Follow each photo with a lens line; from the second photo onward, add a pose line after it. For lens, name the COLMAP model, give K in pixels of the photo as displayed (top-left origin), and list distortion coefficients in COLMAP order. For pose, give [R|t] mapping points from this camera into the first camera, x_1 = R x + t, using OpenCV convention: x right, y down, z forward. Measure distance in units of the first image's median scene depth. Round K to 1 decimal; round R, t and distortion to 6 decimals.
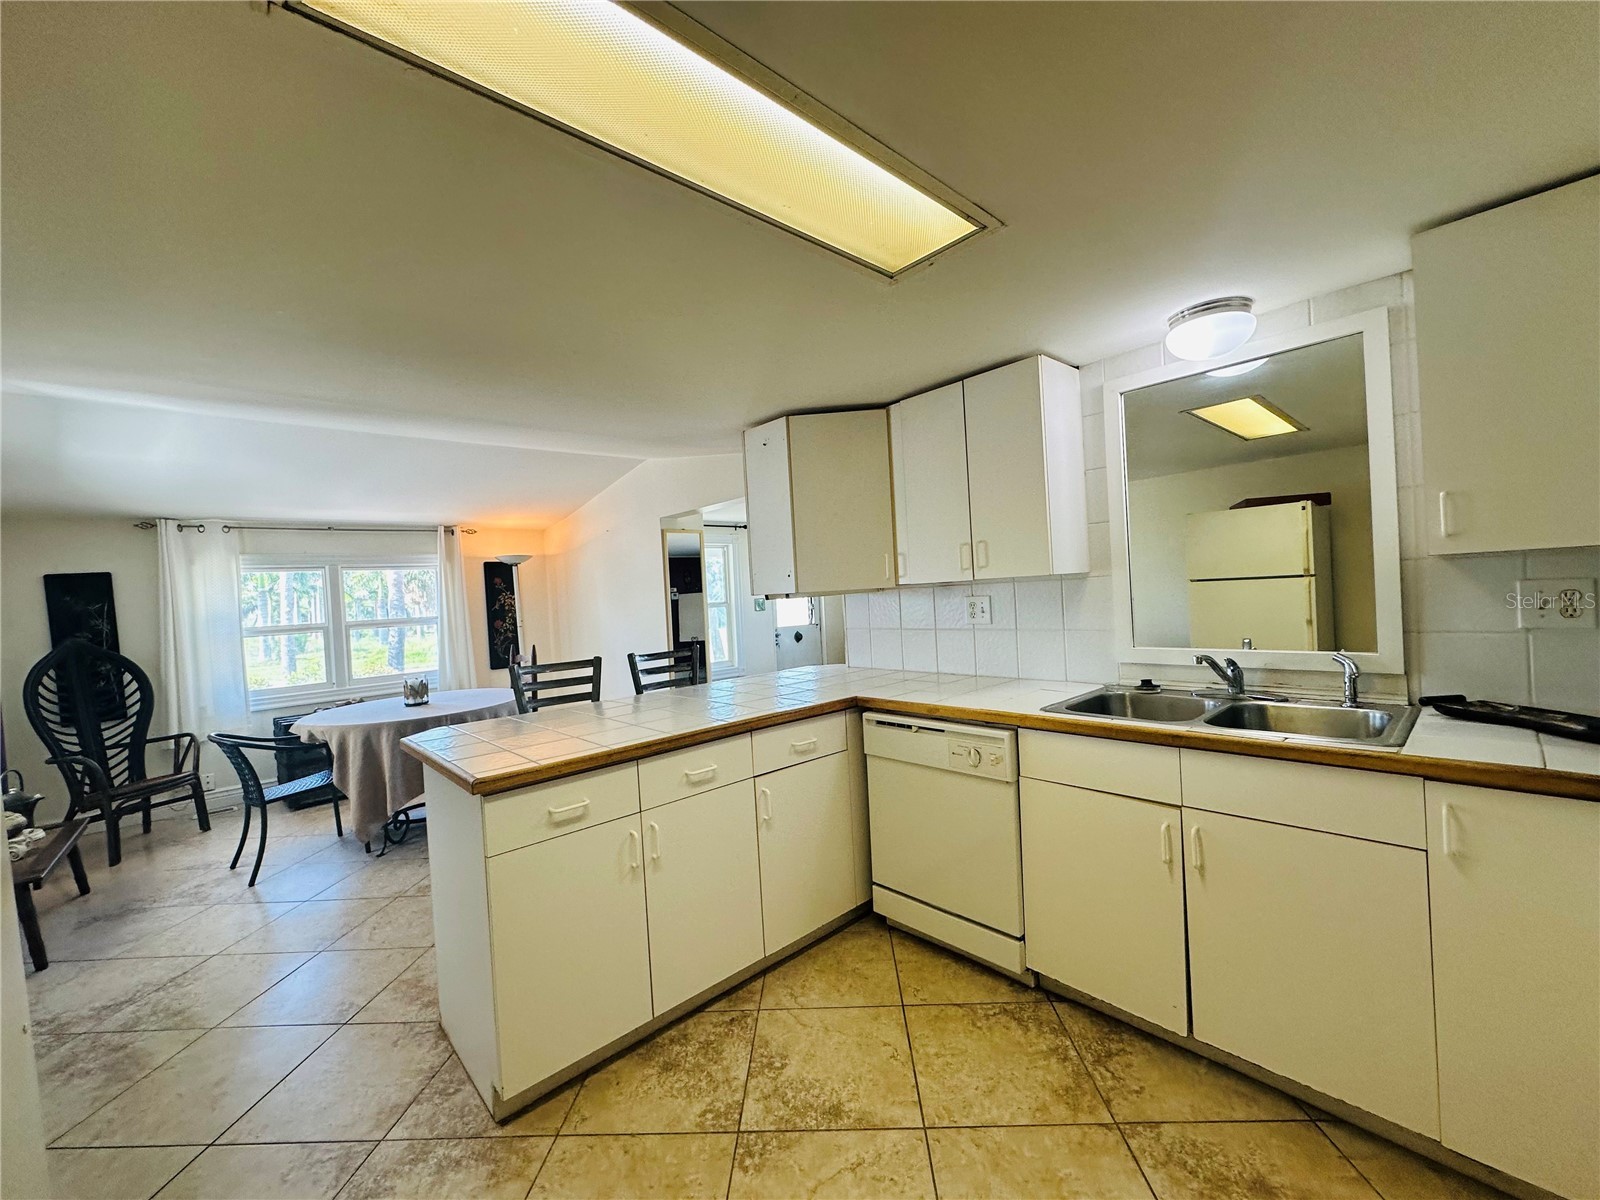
lens RADIAL K [[639.3, 0, 799.2], [0, 639.3, 599.0], [0, 0, 1]] dist [-0.003026, 0.000484]
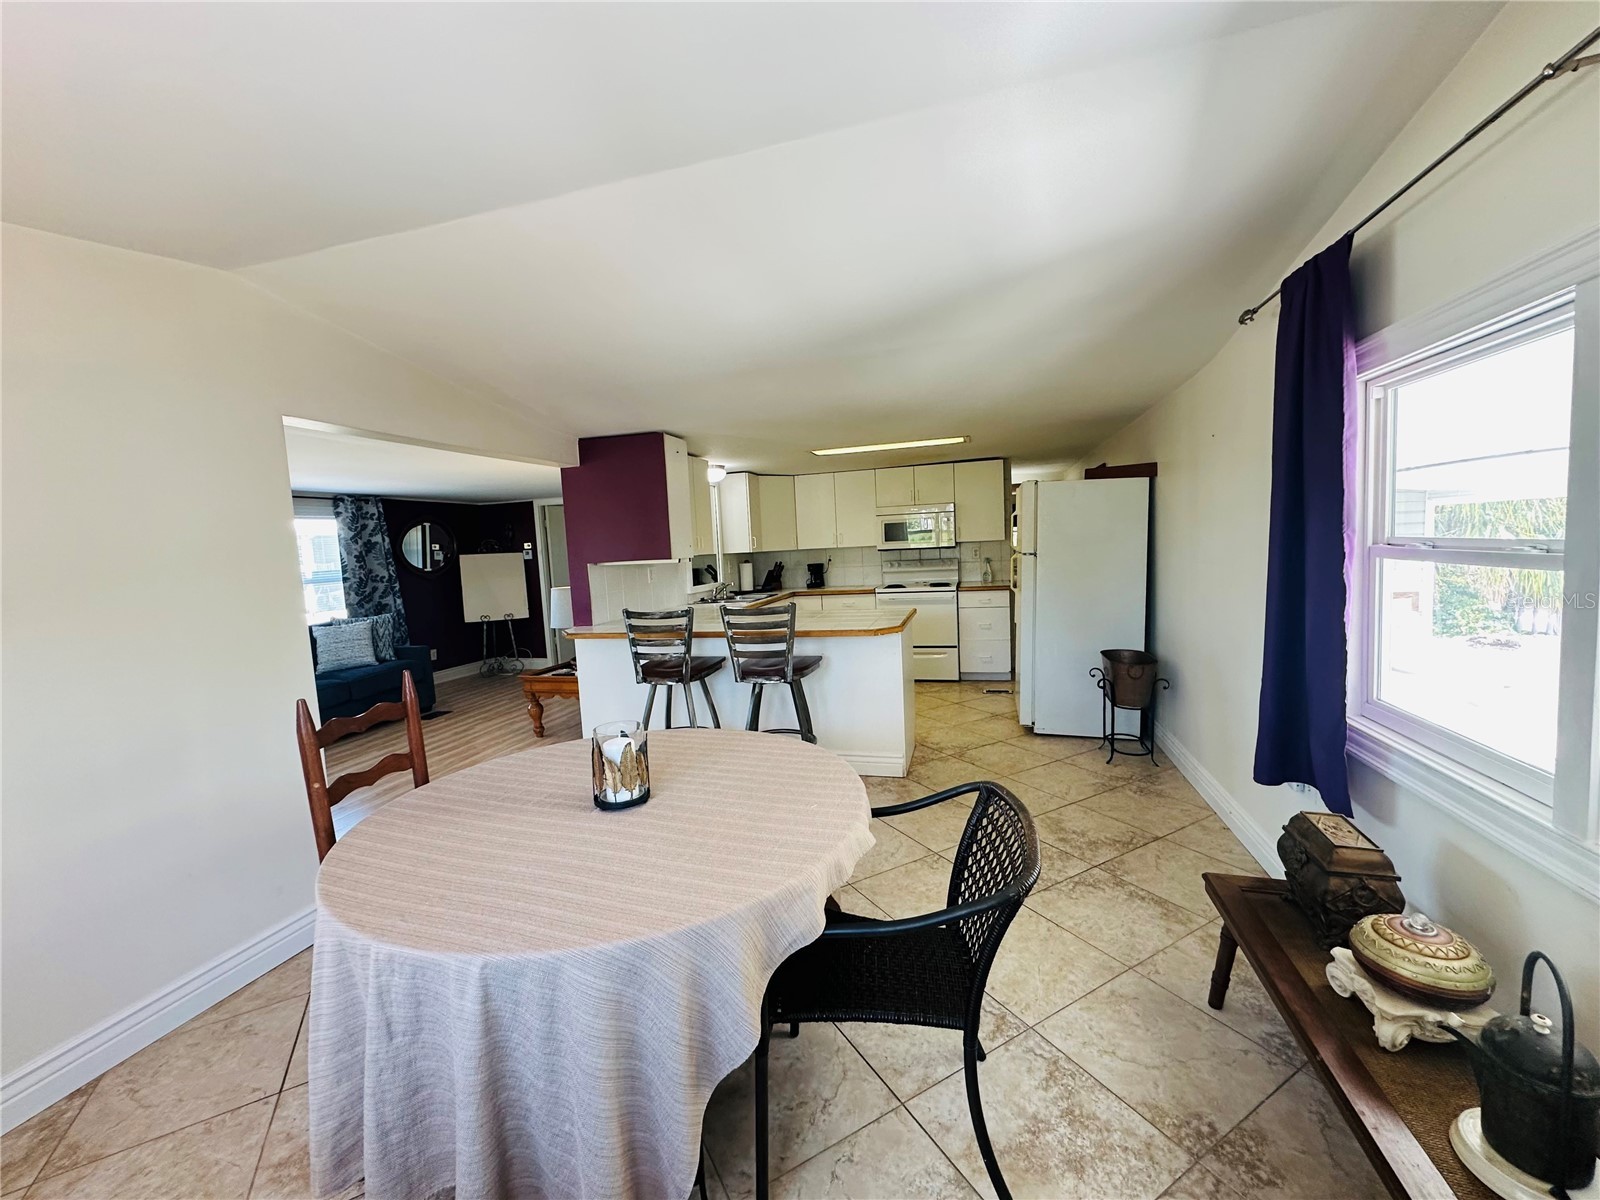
lens RADIAL K [[639.3, 0, 799.8], [0, 639.3, 598.3], [0, 0, 1]] dist [-0.003026, 0.000484]
pose [[-0.528357, 0.014642, 0.848896, -0.969694], [0.090079, 0.995175, 0.038900, 0.034335], [-0.844230, 0.097021, -0.527126, 1.076365]]
